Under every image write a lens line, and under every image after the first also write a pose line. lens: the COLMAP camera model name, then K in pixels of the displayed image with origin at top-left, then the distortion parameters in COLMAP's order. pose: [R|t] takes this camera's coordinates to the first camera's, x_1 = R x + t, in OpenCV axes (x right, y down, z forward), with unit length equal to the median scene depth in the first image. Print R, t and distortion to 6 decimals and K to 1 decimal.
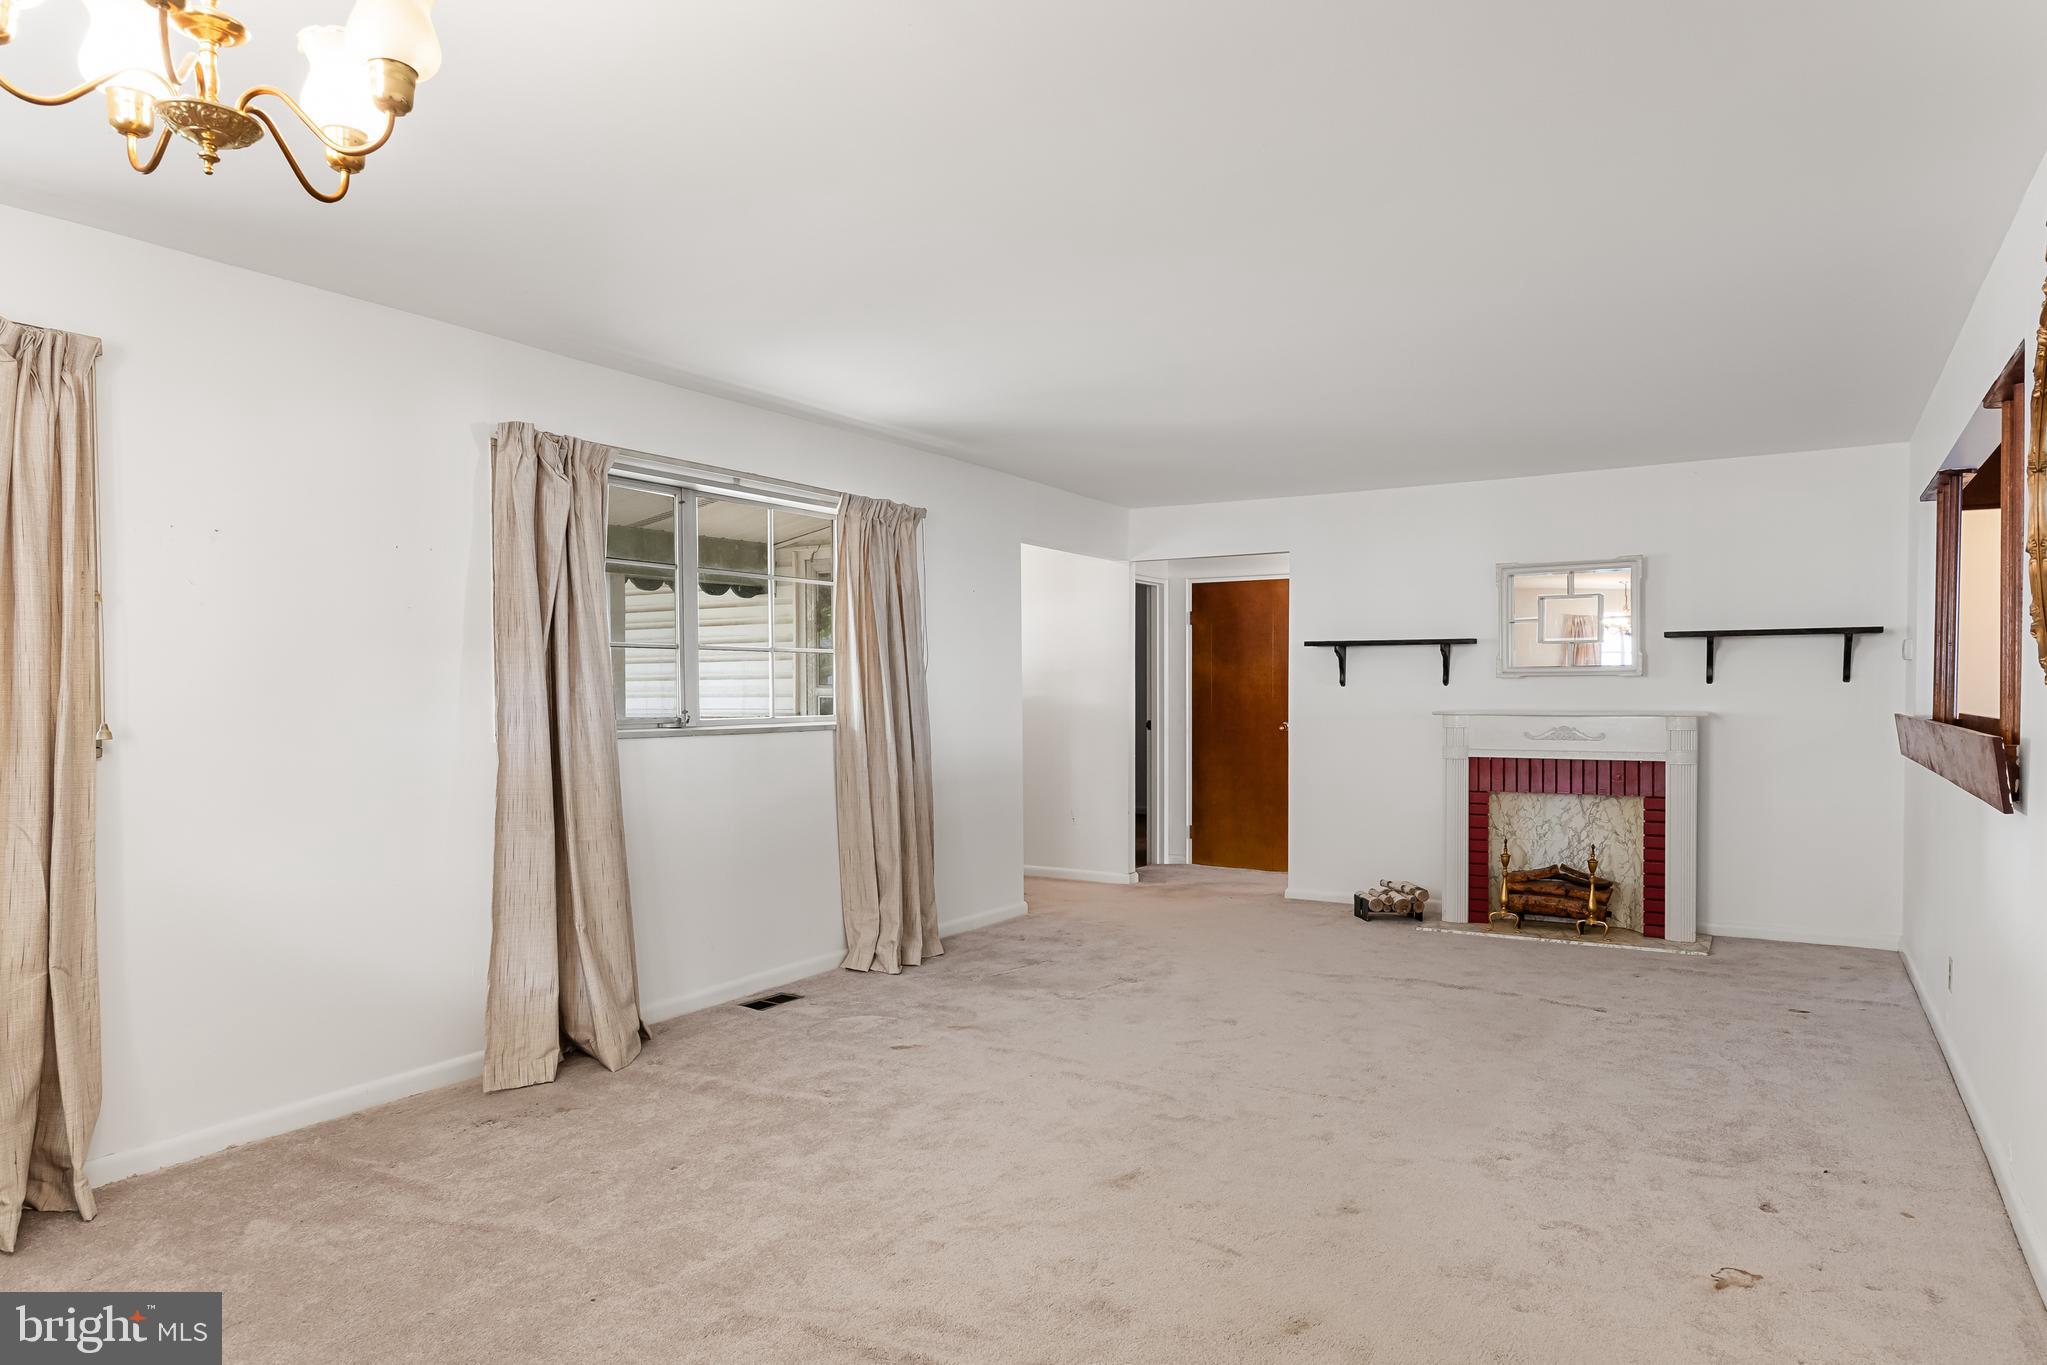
lens RADIAL K [[1263.6, 0, 1007.7], [0, 1263.6, 700.4], [0, 0, 1]] dist [-0.006053, -0.000410]
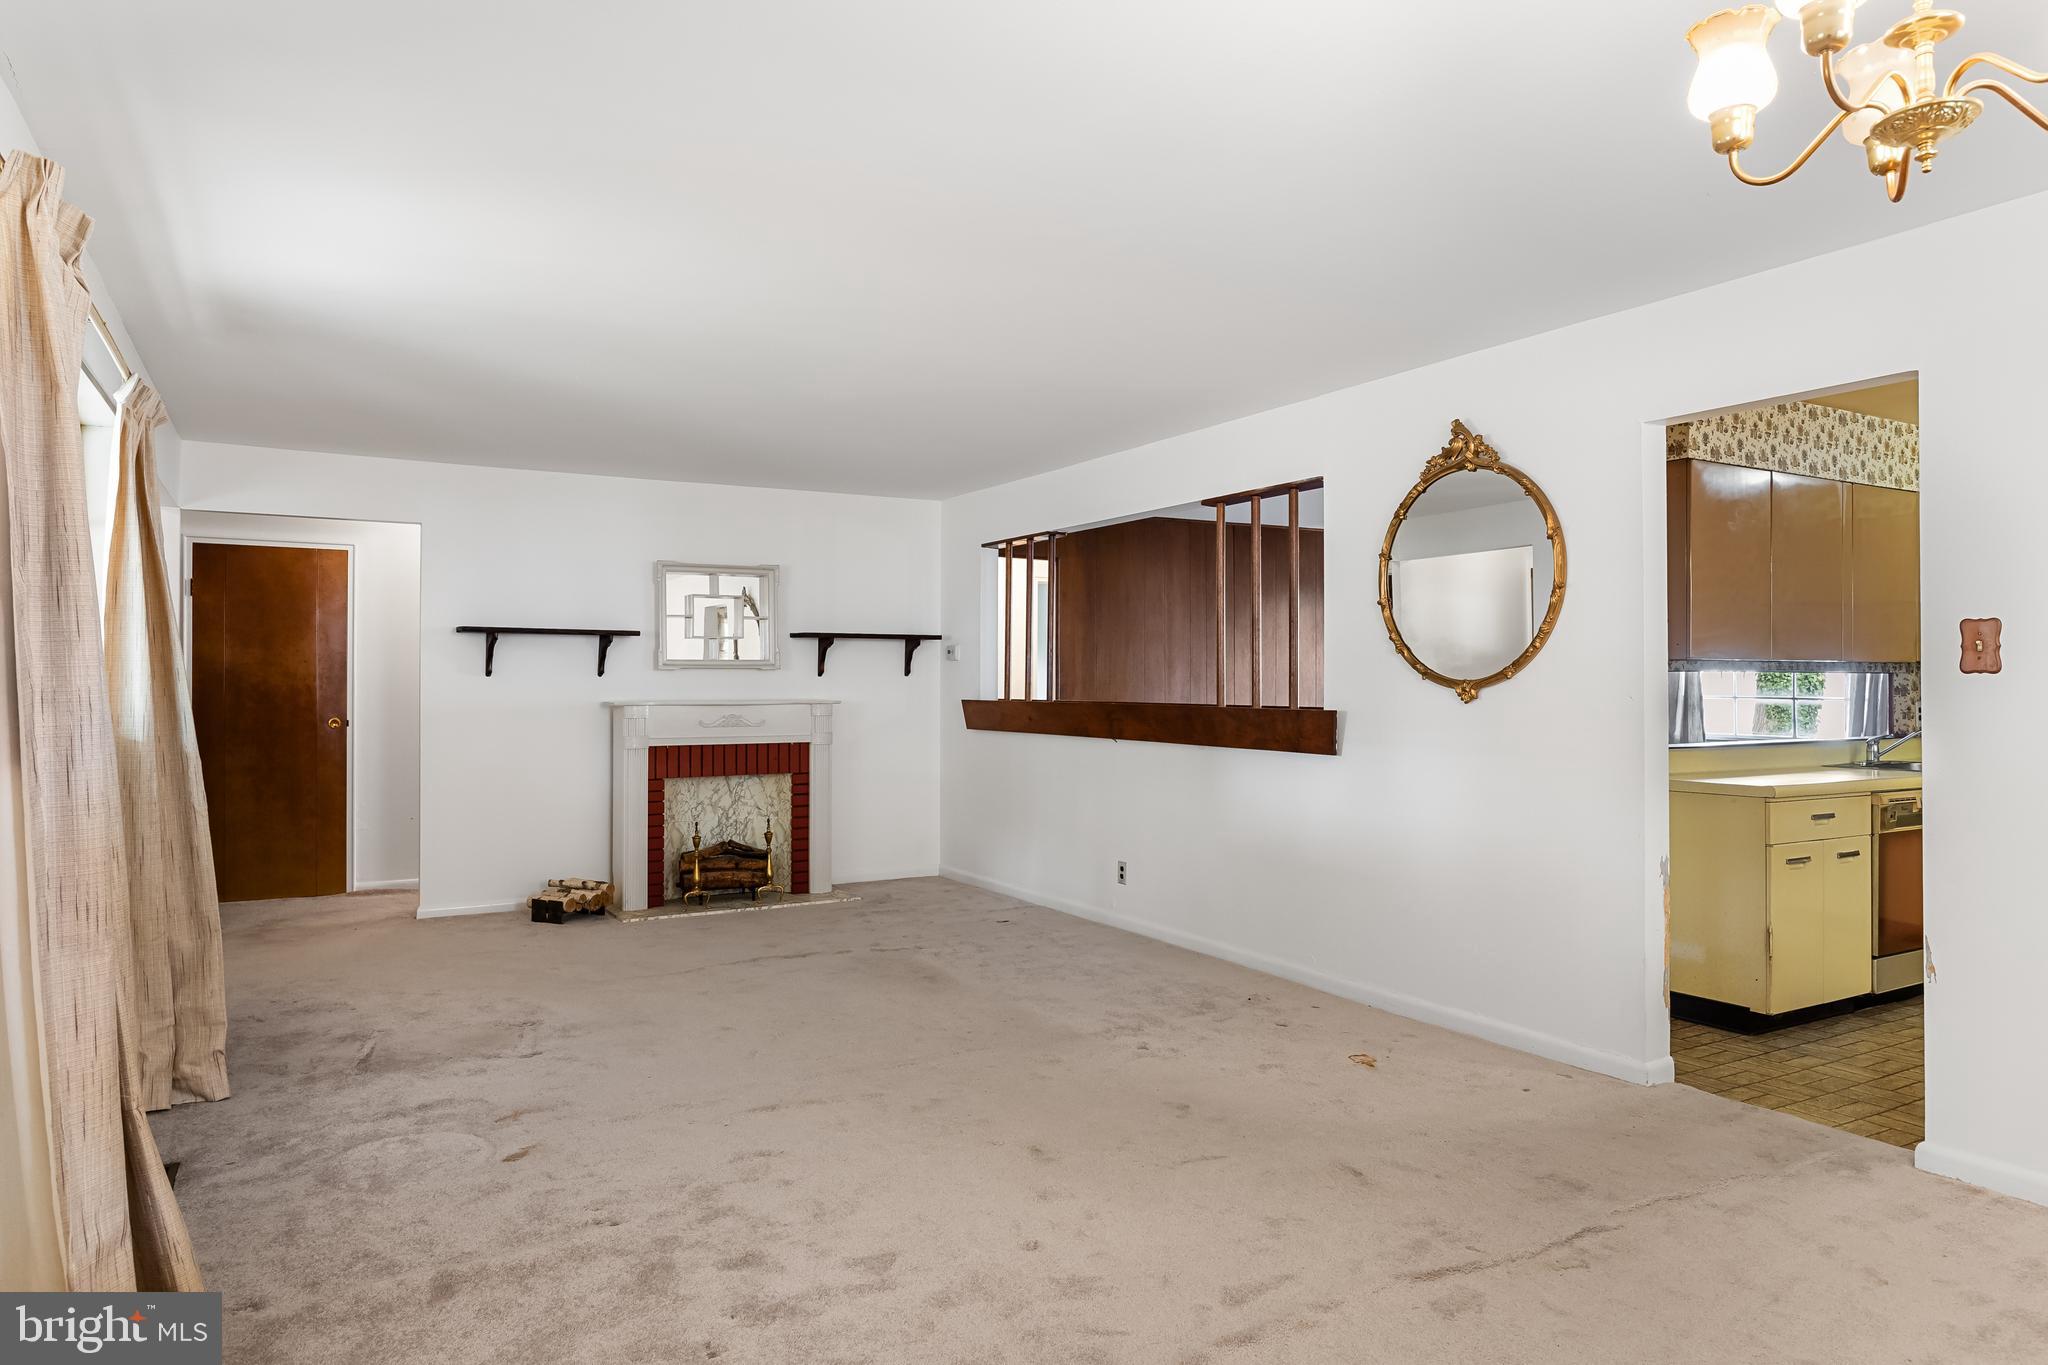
lens RADIAL K [[1264.2, 0, 1003.6], [0, 1264.2, 668.1], [0, 0, 1]] dist [-0.006053, -0.000410]
pose [[0.471161, 0.013994, 0.881936, -0.420027], [0.003975, 0.999830, -0.017988, 0.000854], [-0.882038, 0.011981, 0.471026, 0.269906]]
